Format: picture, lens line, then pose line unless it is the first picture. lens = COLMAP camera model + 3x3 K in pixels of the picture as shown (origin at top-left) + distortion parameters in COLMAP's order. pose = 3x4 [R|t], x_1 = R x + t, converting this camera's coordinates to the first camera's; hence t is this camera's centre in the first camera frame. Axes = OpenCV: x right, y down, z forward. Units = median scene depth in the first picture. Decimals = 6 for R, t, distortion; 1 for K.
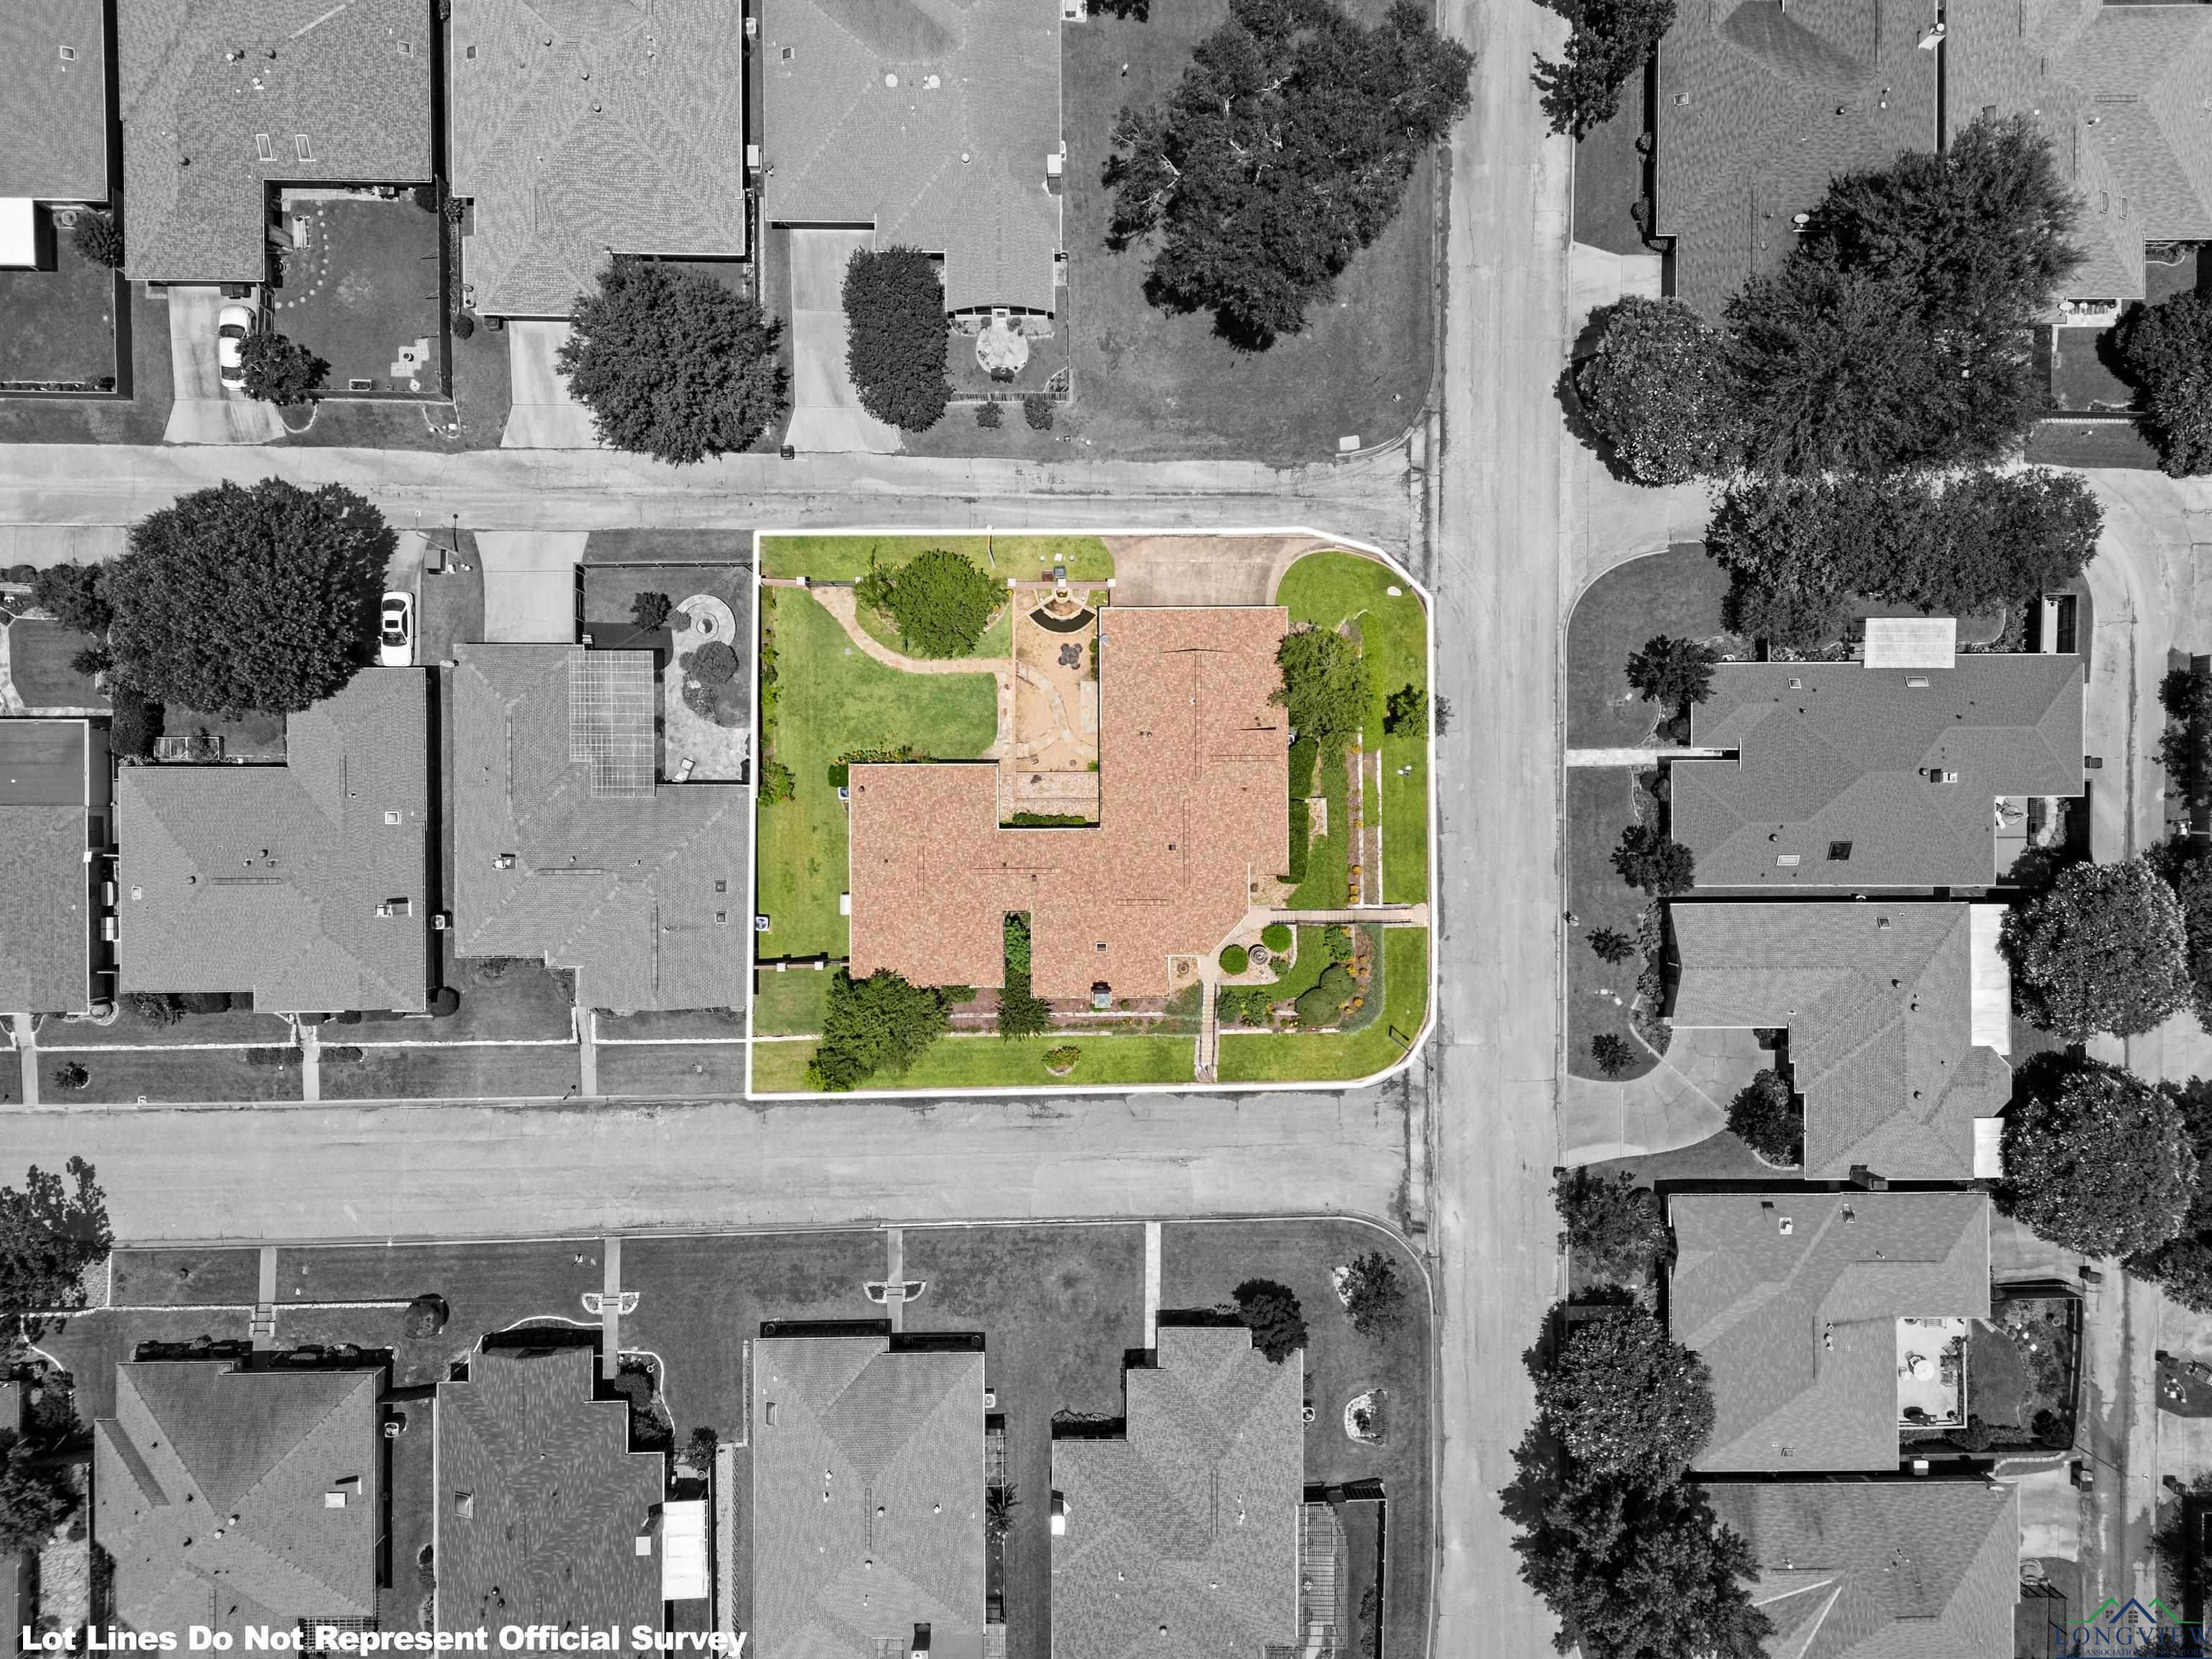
lens RADIAL K [[1594.1, 0, 1106.0], [0, 1594.1, 829.5], [0, 0, 1]] dist [0.103273, -0.135334]
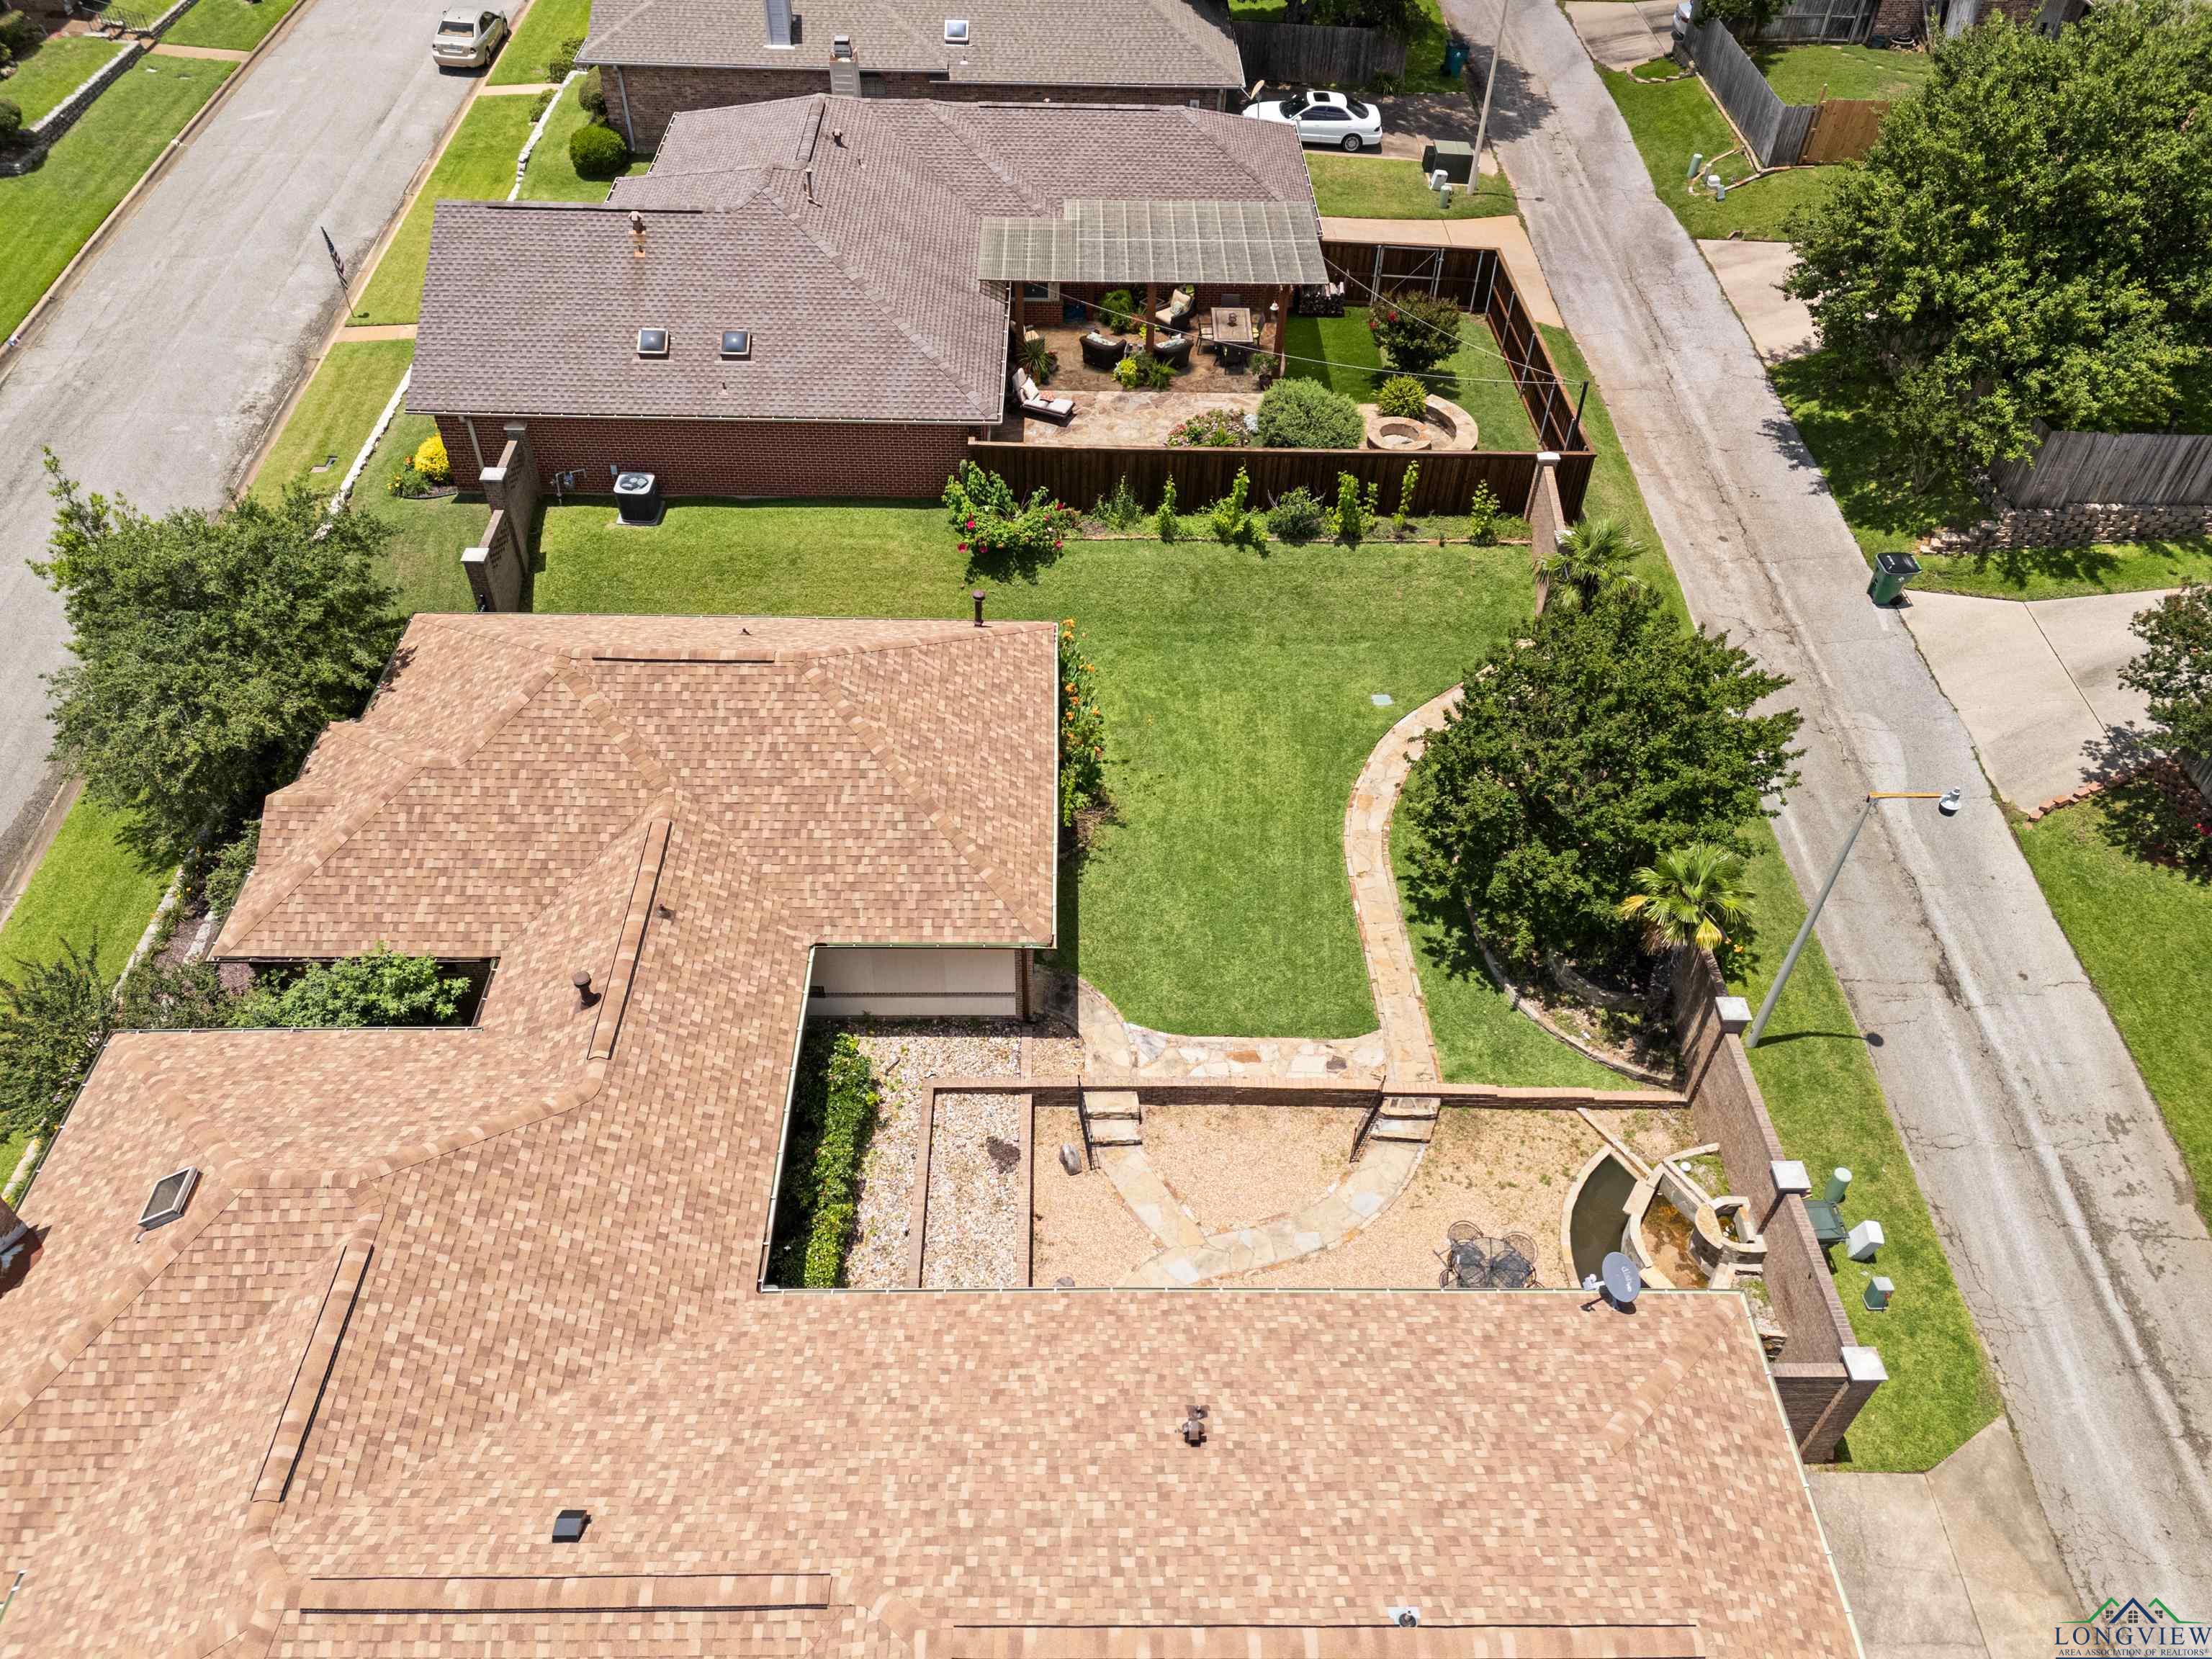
lens RADIAL K [[1594.1, 0, 1106.0], [0, 1594.1, 829.5], [0, 0, 1]] dist [0.103273, -0.135334]
pose [[0.010780, 0.688796, -0.724875, 0.112375], [-0.999937, 0.009733, -0.005621, -0.048528], [0.003184, 0.724889, 0.688858, 0.776959]]
